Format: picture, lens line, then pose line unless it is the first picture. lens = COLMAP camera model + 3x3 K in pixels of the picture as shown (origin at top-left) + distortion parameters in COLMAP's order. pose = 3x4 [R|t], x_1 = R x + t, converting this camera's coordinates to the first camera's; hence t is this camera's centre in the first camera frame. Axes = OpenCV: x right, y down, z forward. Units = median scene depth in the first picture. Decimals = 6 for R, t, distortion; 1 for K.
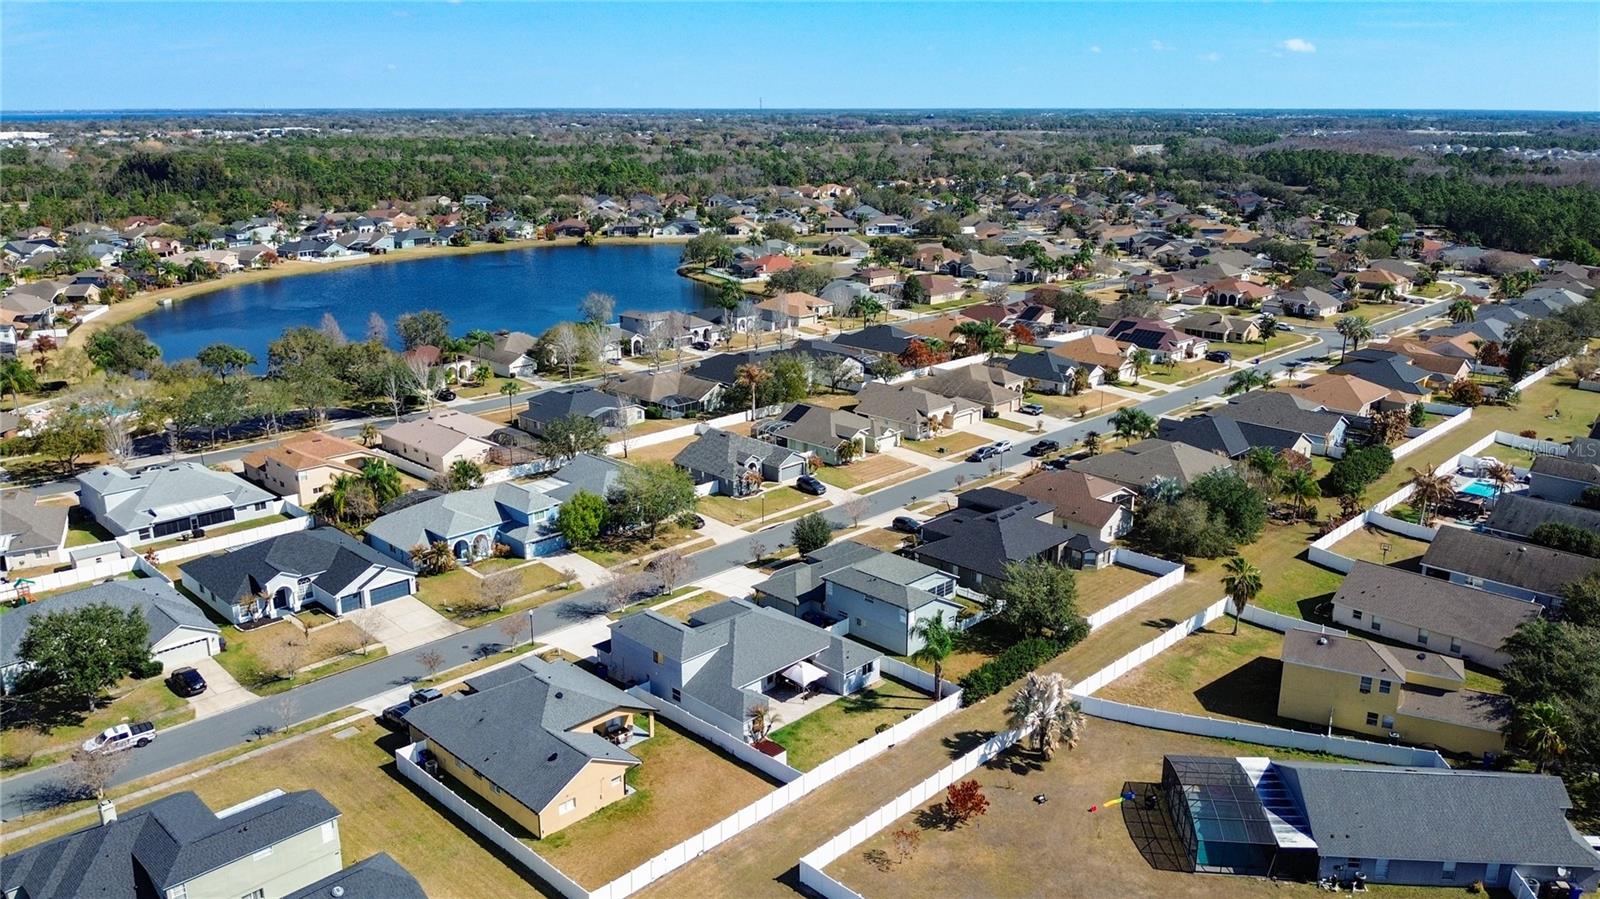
lens RADIAL K [[1181.4, 0, 800.0], [0, 1181.4, 449.5], [0, 0, 1]] dist [0.056133, -0.119577]
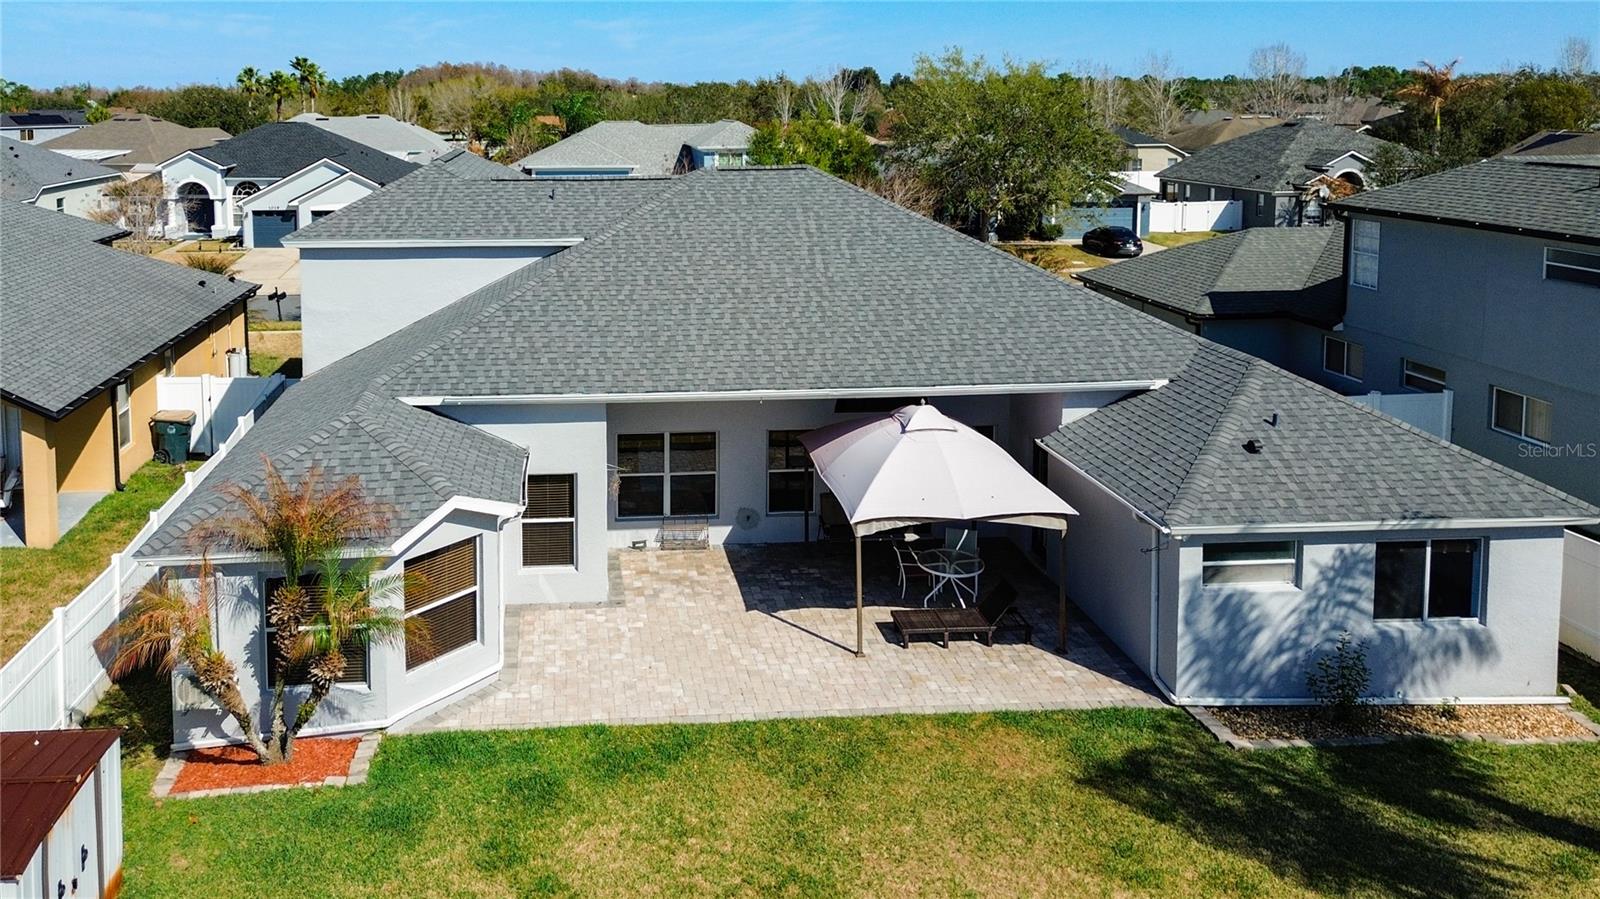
lens RADIAL K [[1214.1, 0, 634.5], [0, 1214.1, 196.7], [0, 0, 1]] dist [0.009773, 0.001860]
pose [[0.748316, 0.052700, -0.661246, 0.058514], [-0.182466, 0.974738, -0.128808, 0.130876], [0.637753, 0.217044, 0.739028, 0.611587]]
